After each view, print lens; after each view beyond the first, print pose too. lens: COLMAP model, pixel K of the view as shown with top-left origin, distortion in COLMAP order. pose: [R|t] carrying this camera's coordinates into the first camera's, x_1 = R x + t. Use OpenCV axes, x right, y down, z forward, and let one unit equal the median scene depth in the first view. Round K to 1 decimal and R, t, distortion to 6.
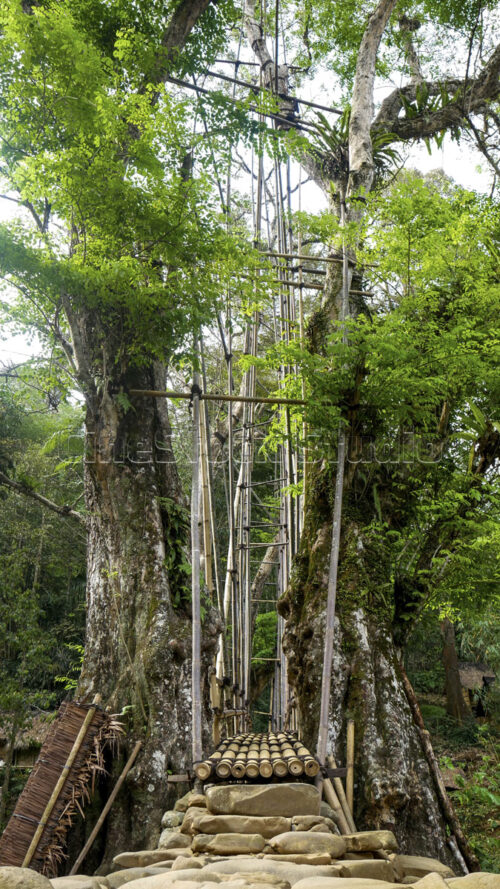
lens RADIAL K [[736.2, 0, 250.0], [0, 736.2, 444.5], [0, 0, 1]] dist [-0.021667, -0.003097]
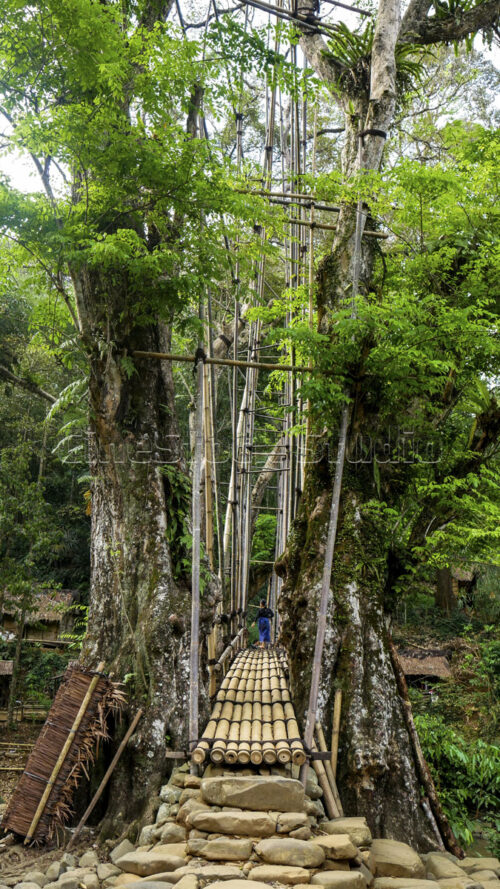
lens RADIAL K [[736.2, 0, 250.0], [0, 736.2, 444.5], [0, 0, 1]] dist [-0.021667, -0.003097]
pose [[0.999459, 0.032690, -0.003602, 0.000673], [-0.031630, 0.985442, 0.167041, -0.133579], [0.009010, -0.166837, 0.985943, 0.005790]]
